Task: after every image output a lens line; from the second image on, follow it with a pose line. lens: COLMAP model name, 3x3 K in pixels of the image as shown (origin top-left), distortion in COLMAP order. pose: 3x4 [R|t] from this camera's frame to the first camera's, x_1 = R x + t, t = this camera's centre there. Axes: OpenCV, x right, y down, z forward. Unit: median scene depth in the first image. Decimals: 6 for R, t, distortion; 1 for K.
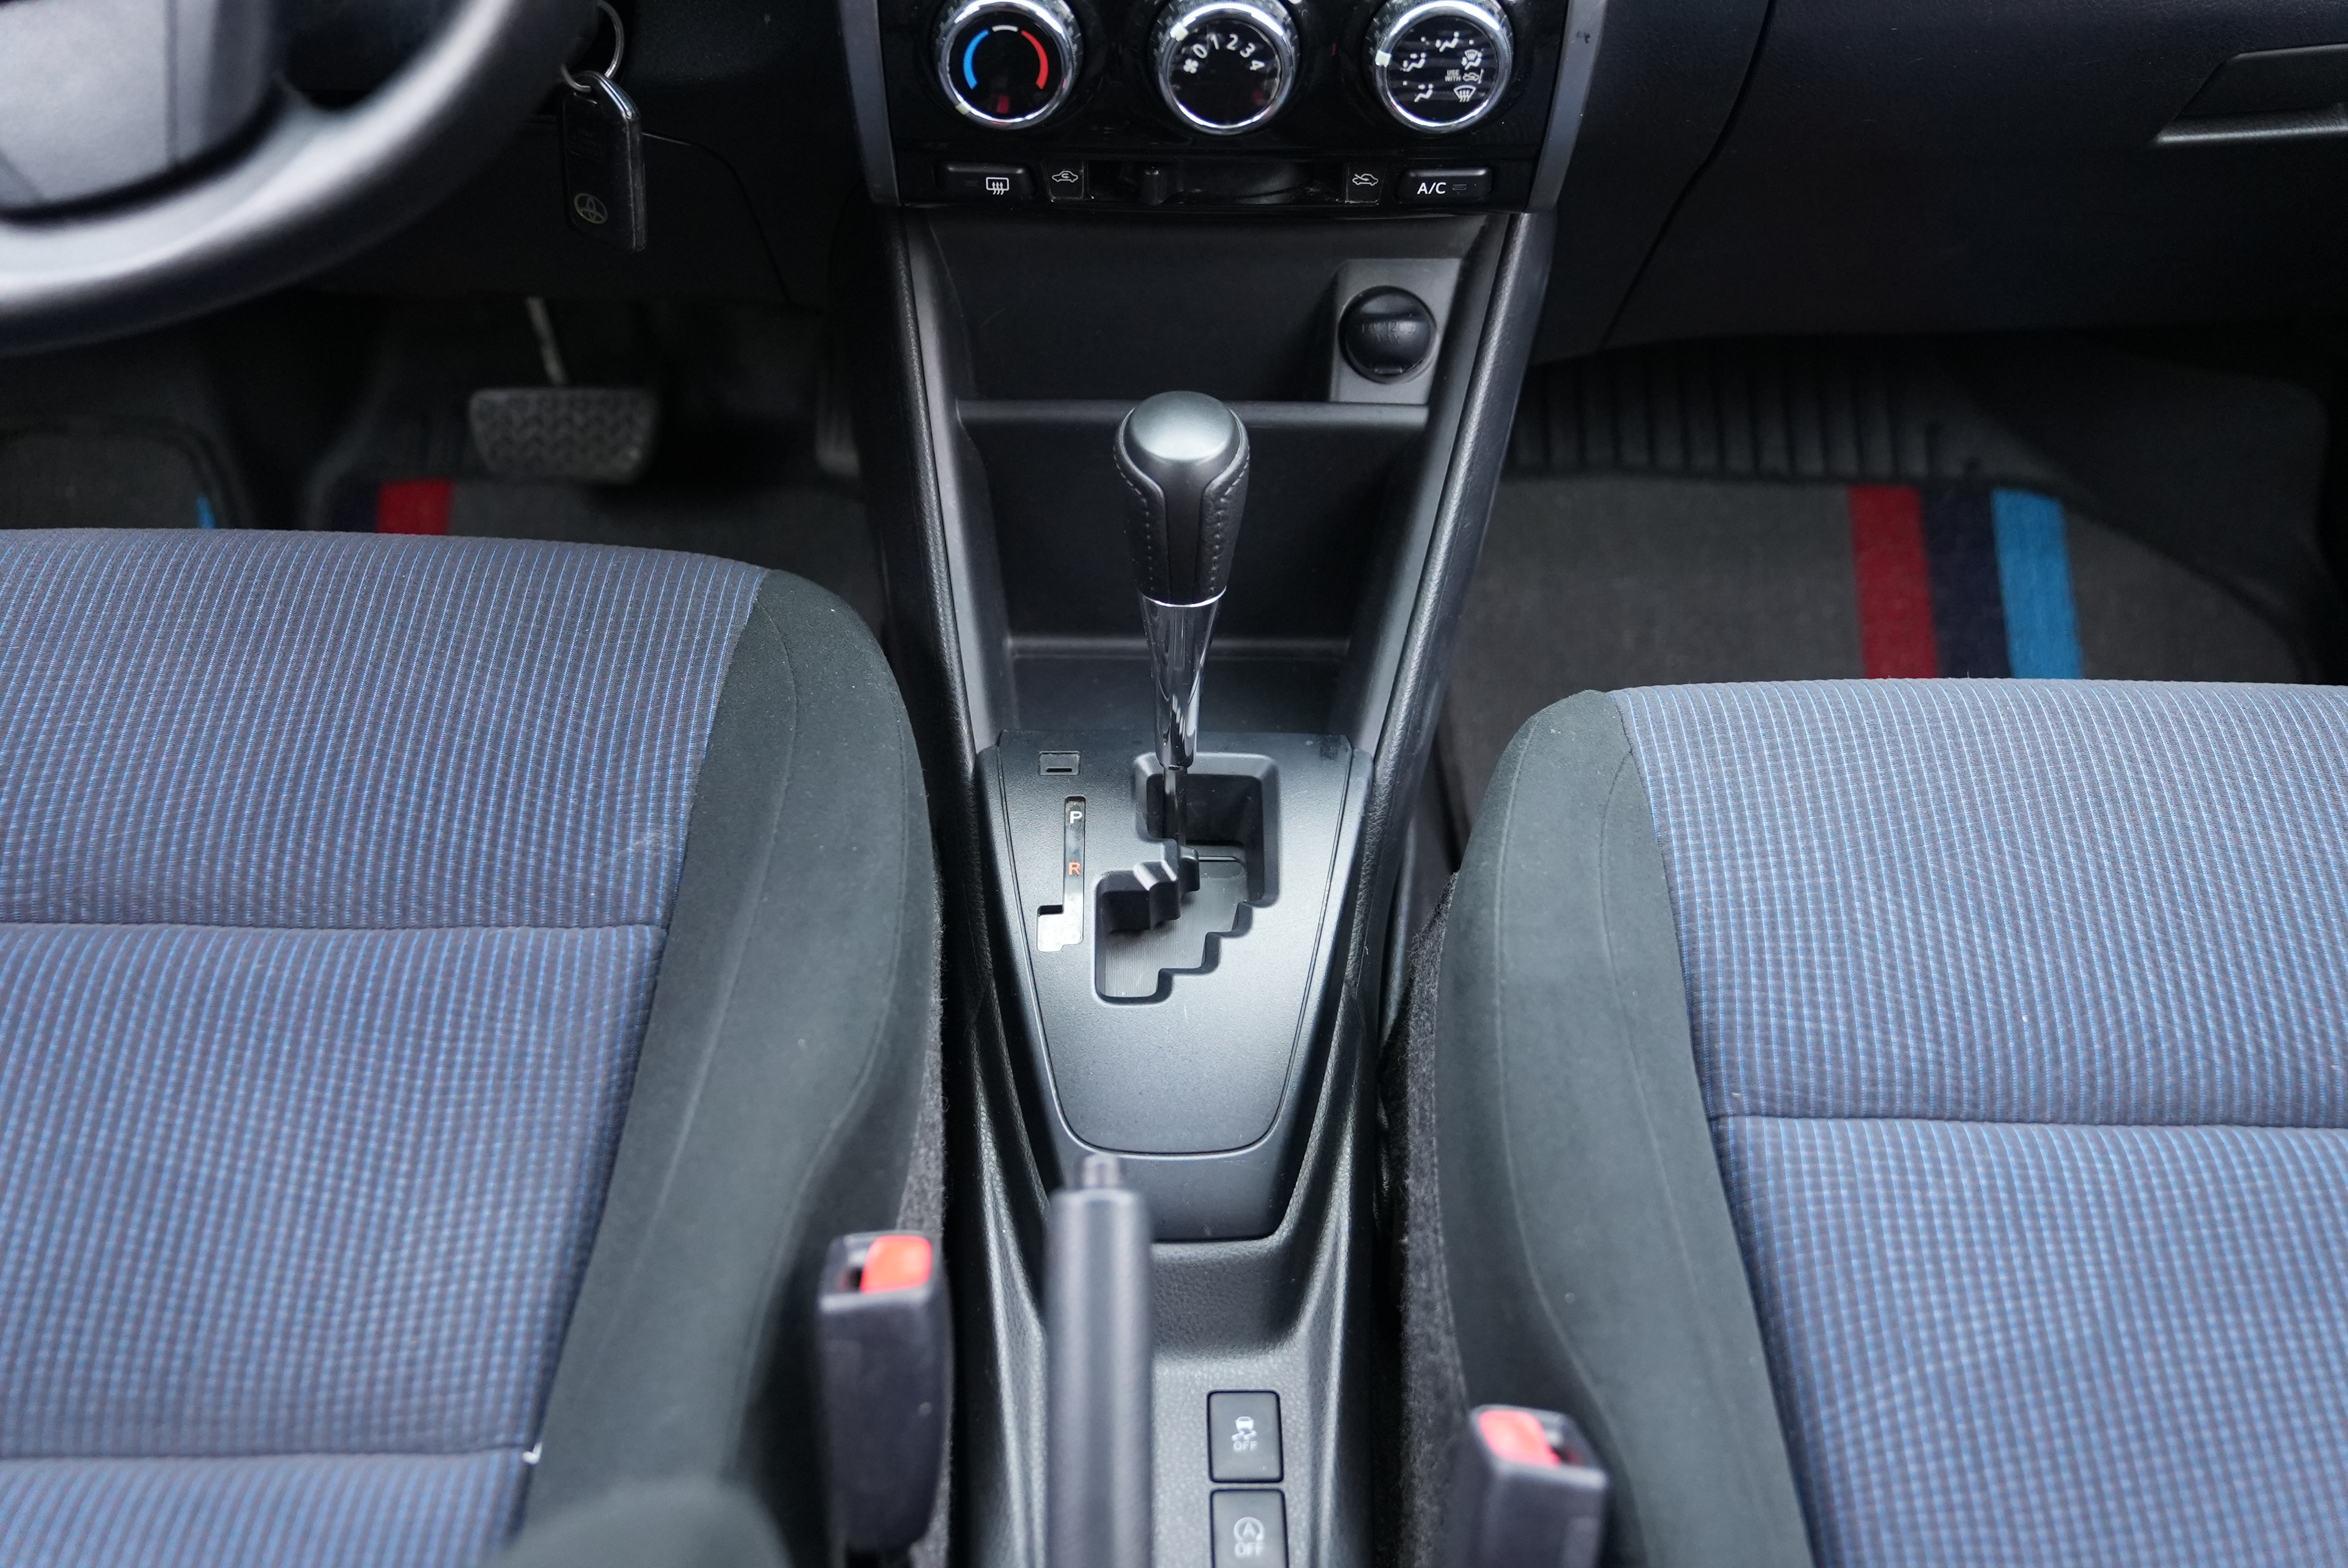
lens RADIAL K [[2379.5, 0, 1185.4], [0, 2379.5, 808.9], [0, 0, 1]] dist [0.017260, 0.000000]
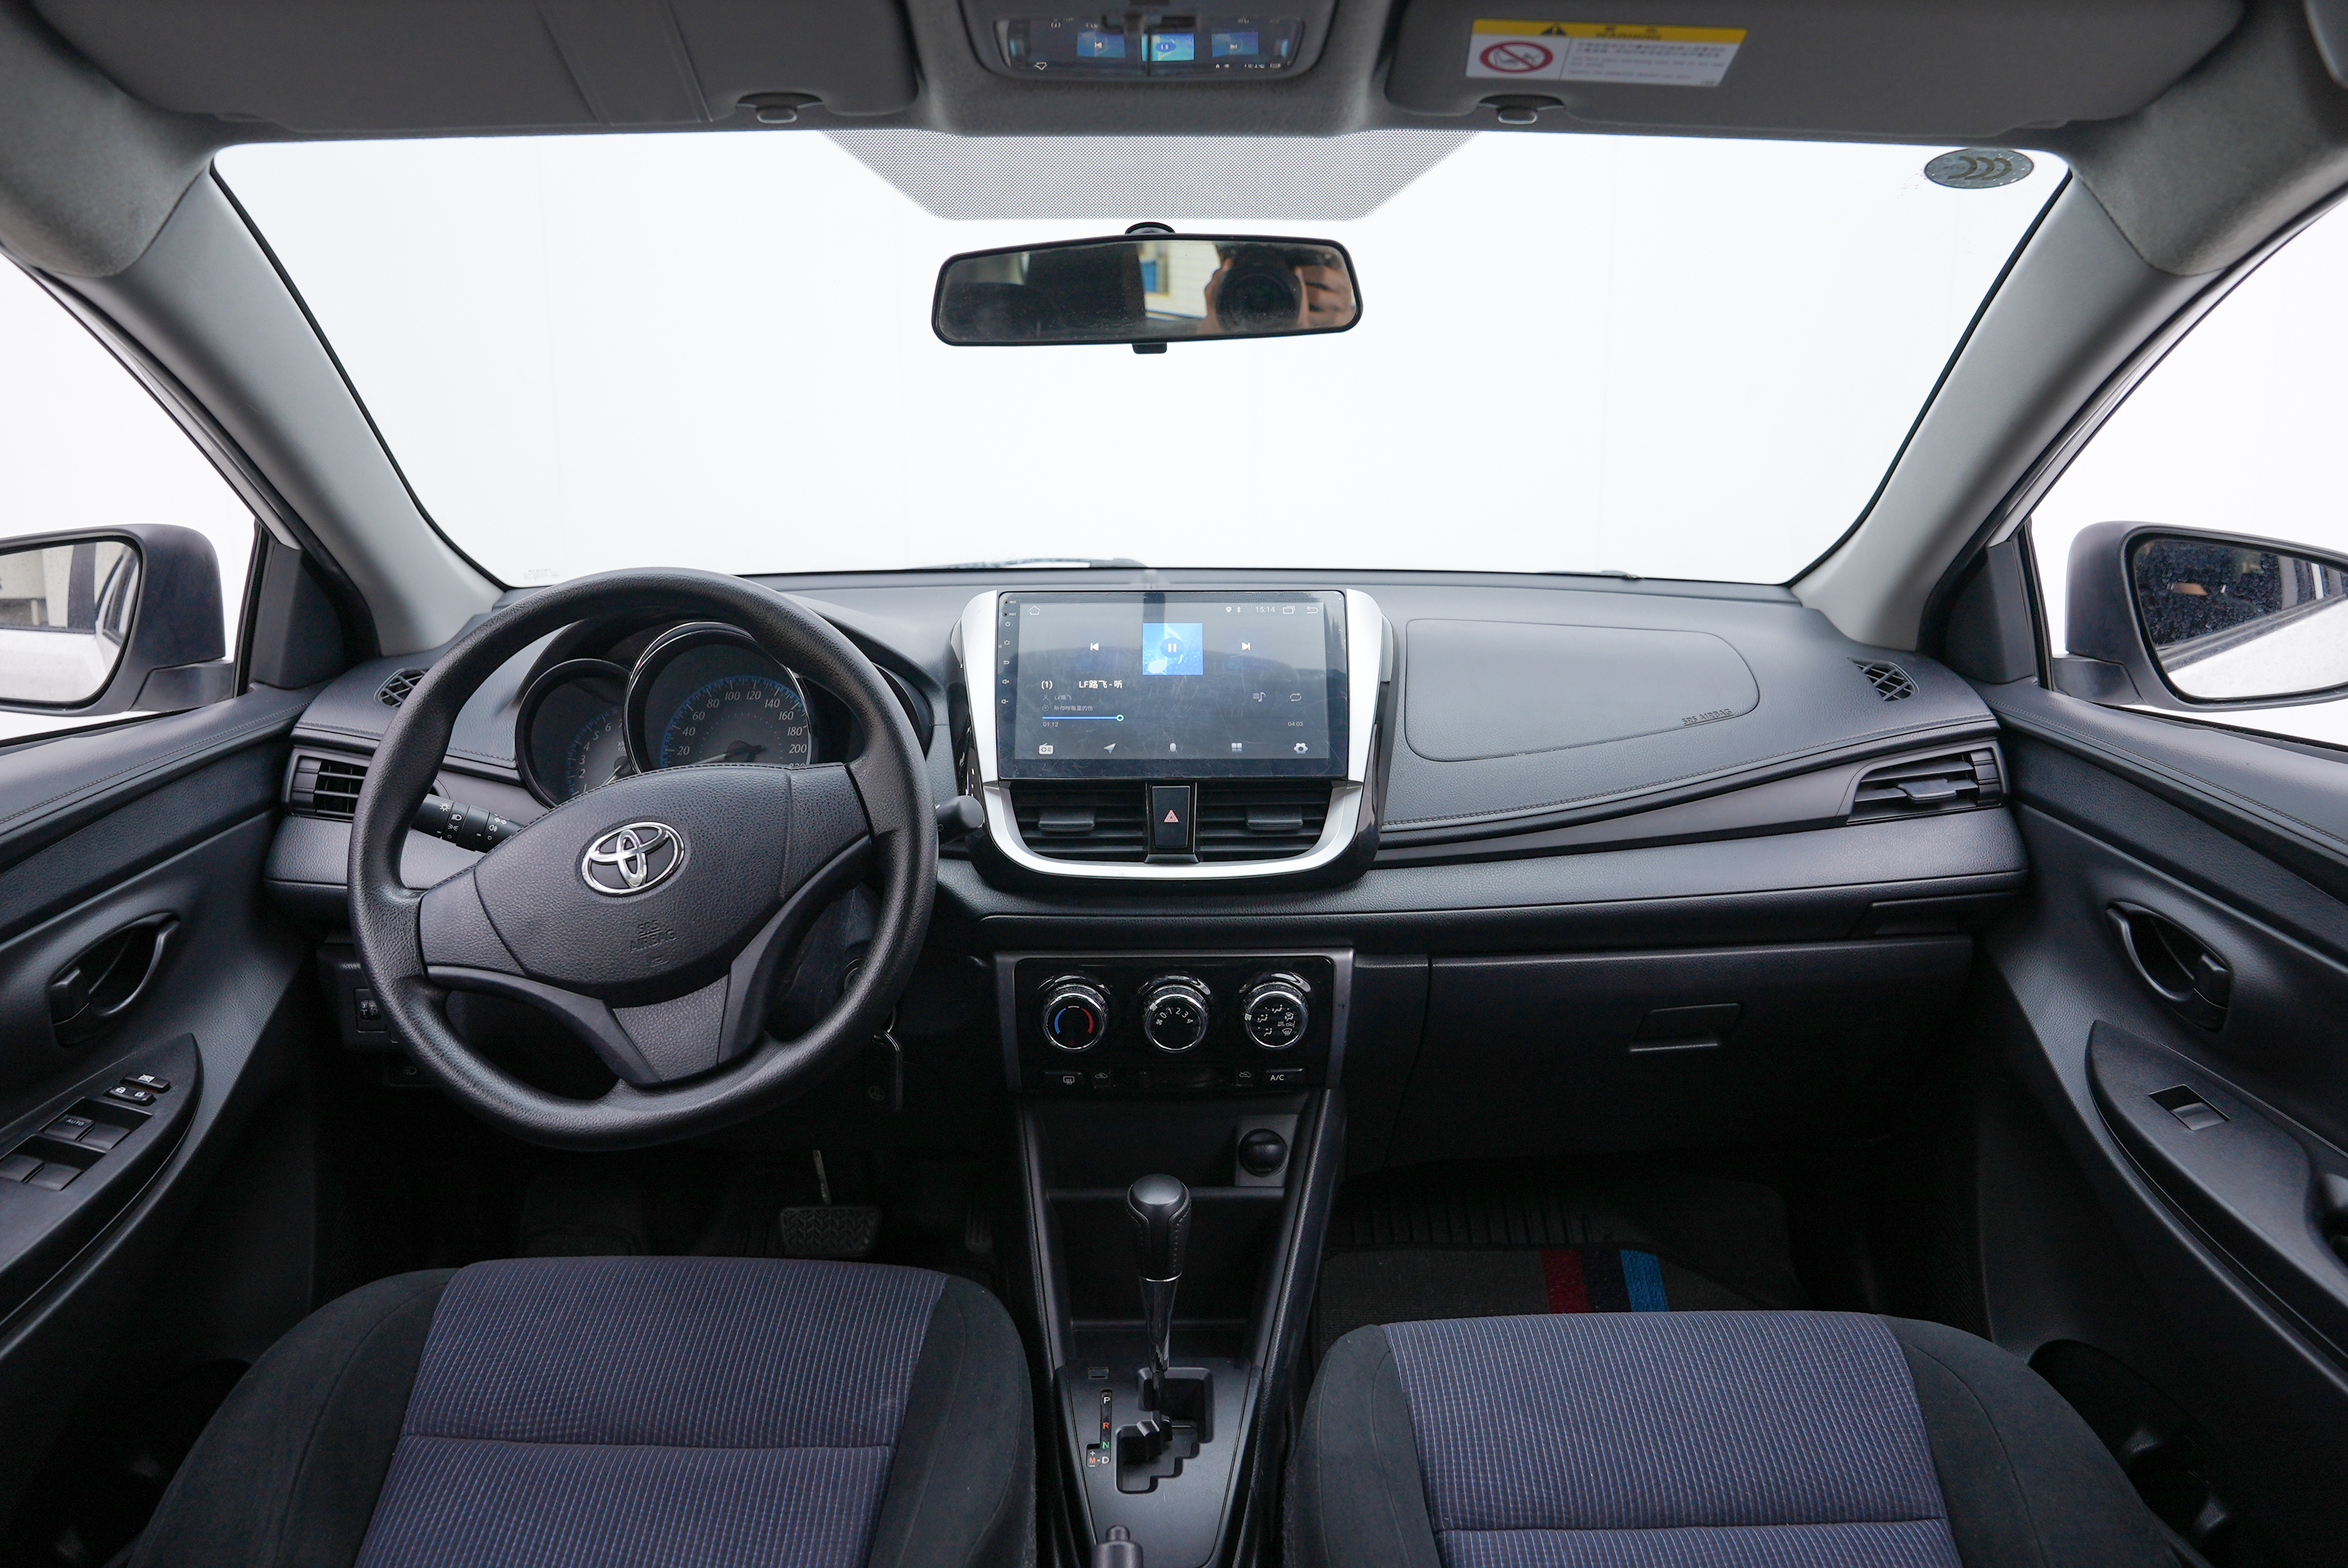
lens RADIAL K [[1641.4, 0, 1158.4], [0, 1641.4, 776.4], [0, 0, 1]] dist [-0.091860, 0.040891]
pose [[0.999698, -0.021575, -0.011791, 0.023528], [0.013848, 0.890361, -0.455044, 0.163832], [0.020316, 0.454743, 0.890391, -0.419073]]
